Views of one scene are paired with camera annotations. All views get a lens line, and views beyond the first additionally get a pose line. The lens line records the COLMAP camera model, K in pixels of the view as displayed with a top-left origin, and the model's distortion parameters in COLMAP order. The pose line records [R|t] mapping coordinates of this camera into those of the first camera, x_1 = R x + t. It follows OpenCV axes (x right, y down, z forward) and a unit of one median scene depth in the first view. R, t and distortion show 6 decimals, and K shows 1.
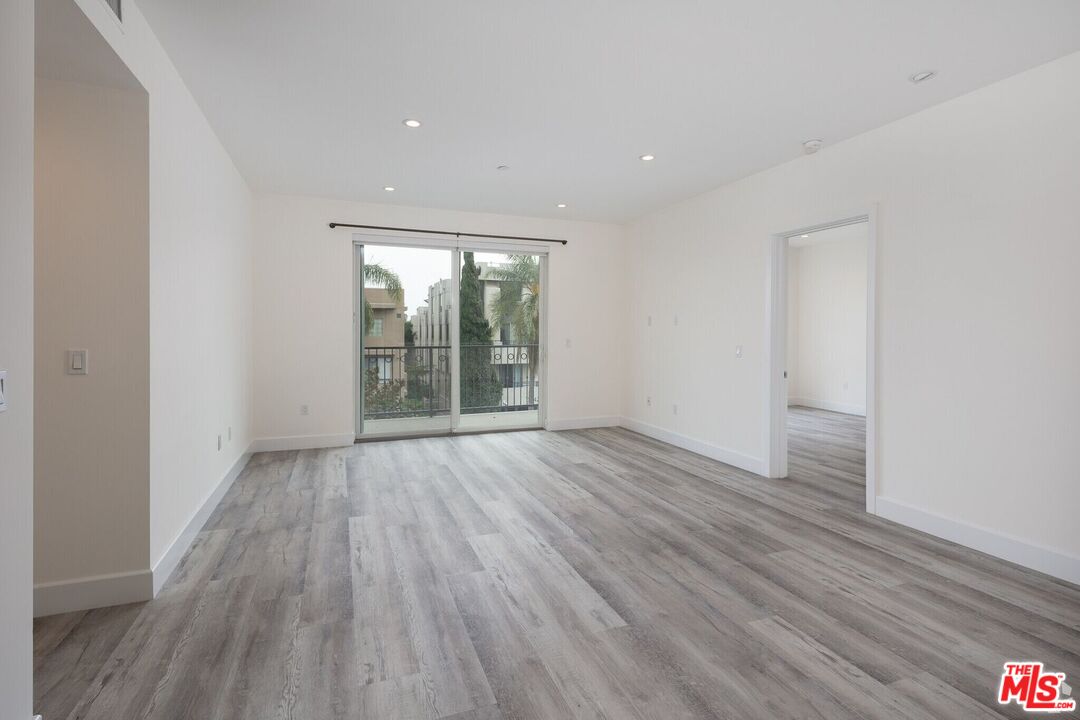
lens RADIAL K [[520.6, 0, 539.4], [0, 520.6, 331.6], [0, 0, 1]] dist [0.000702, -0.000534]
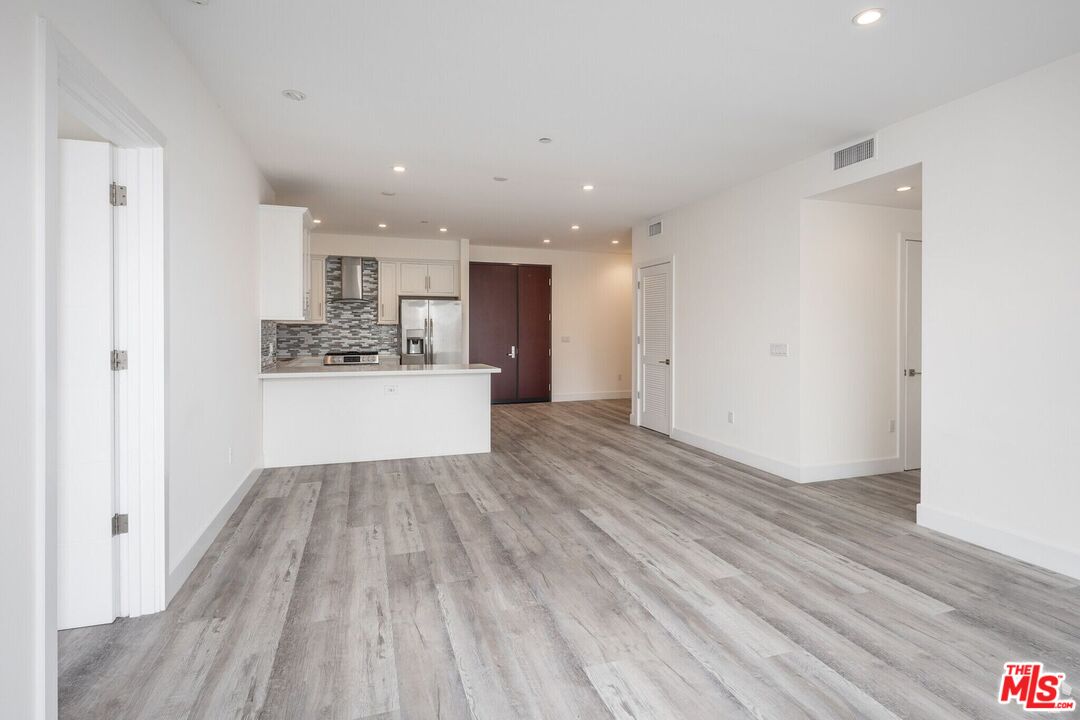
lens RADIAL K [[520.6, 0, 539.4], [0, 520.6, 331.6], [0, 0, 1]] dist [0.000702, -0.000534]
pose [[-0.998920, -0.002729, 0.046374, 0.169314], [-0.002594, 0.999992, 0.002978, -0.002195], [-0.046382, 0.002855, -0.998920, 2.027242]]
